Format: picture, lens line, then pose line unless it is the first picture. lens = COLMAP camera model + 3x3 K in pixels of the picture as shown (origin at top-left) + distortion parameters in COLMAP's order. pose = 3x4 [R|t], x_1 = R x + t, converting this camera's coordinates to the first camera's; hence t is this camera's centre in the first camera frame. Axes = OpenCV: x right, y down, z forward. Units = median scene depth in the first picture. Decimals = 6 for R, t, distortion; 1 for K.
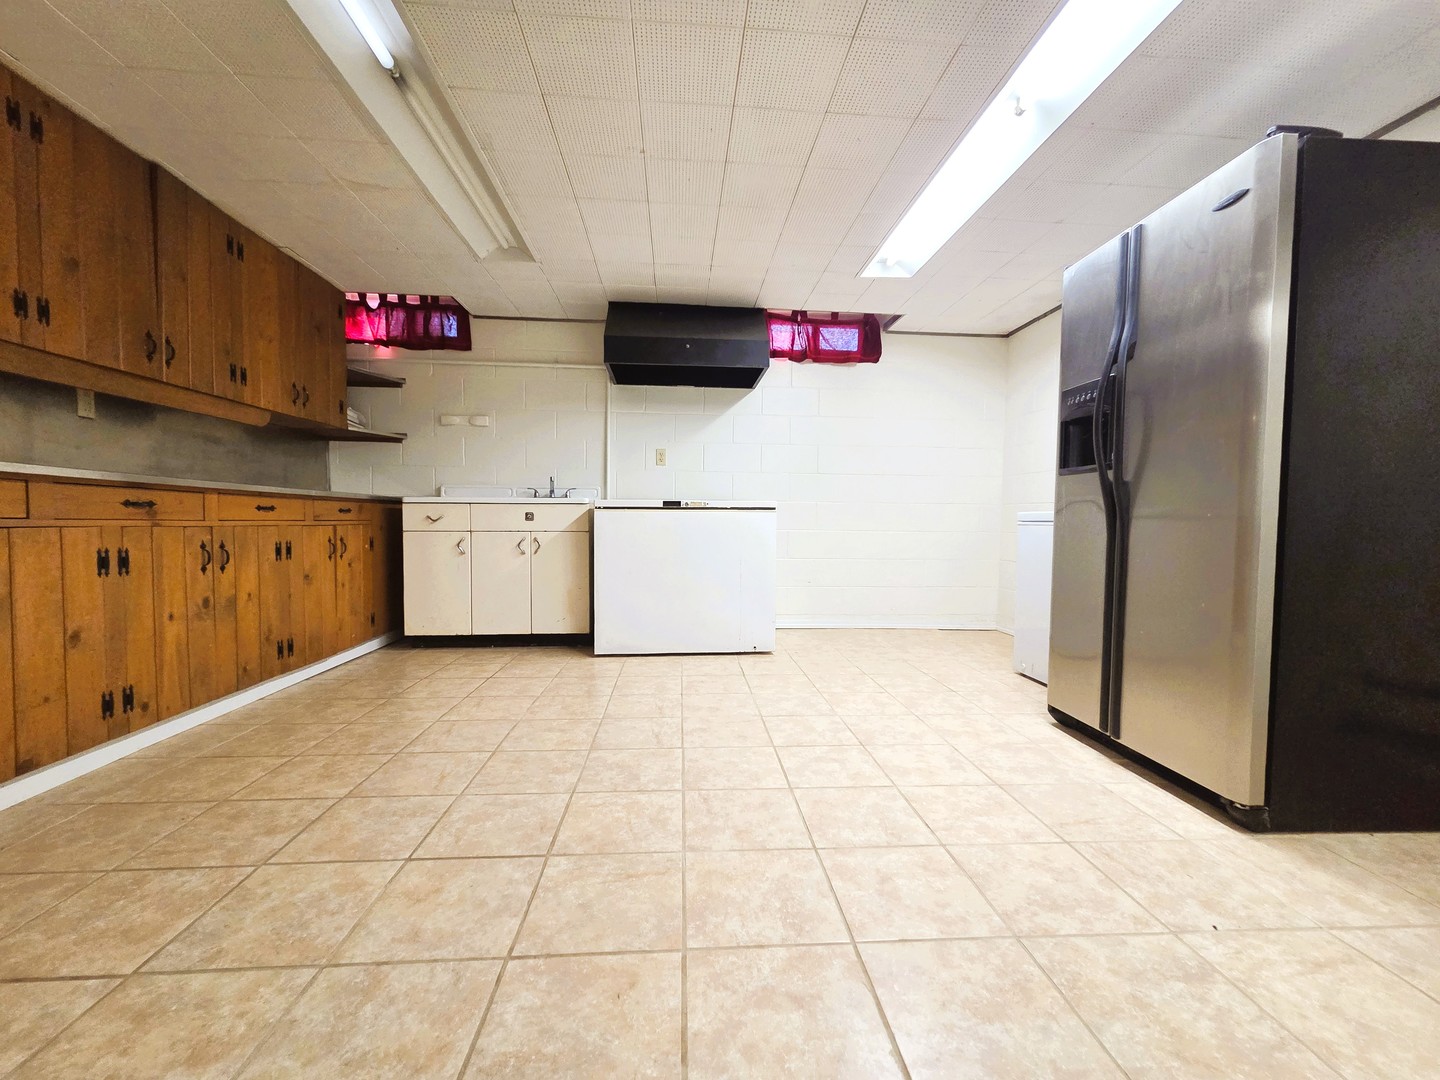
lens RADIAL K [[591.8, 0, 720.4], [0, 591.8, 540.3], [0, 0, 1]] dist [0.003986, 0.000023]
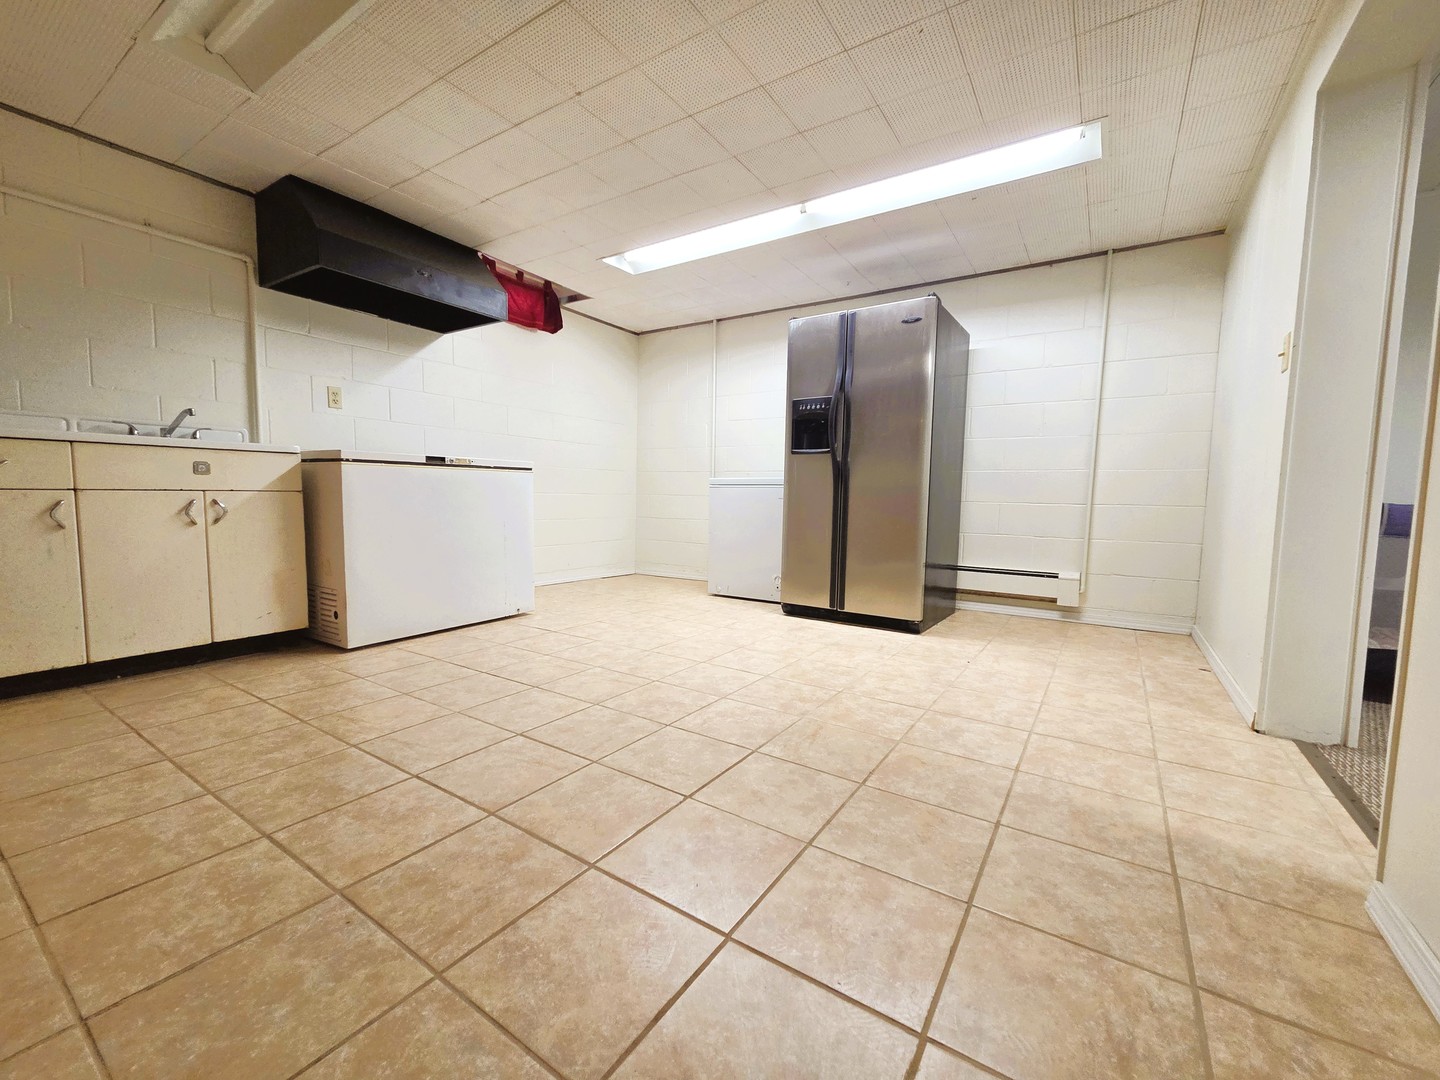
lens RADIAL K [[591.8, 0, 723.1], [0, 591.8, 543.7], [0, 0, 1]] dist [0.003986, 0.000023]
pose [[0.604028, -0.064149, 0.794377, -0.806112], [0.018211, 0.997606, 0.066714, 0.017235], [-0.796755, -0.025831, 0.603750, 0.211373]]
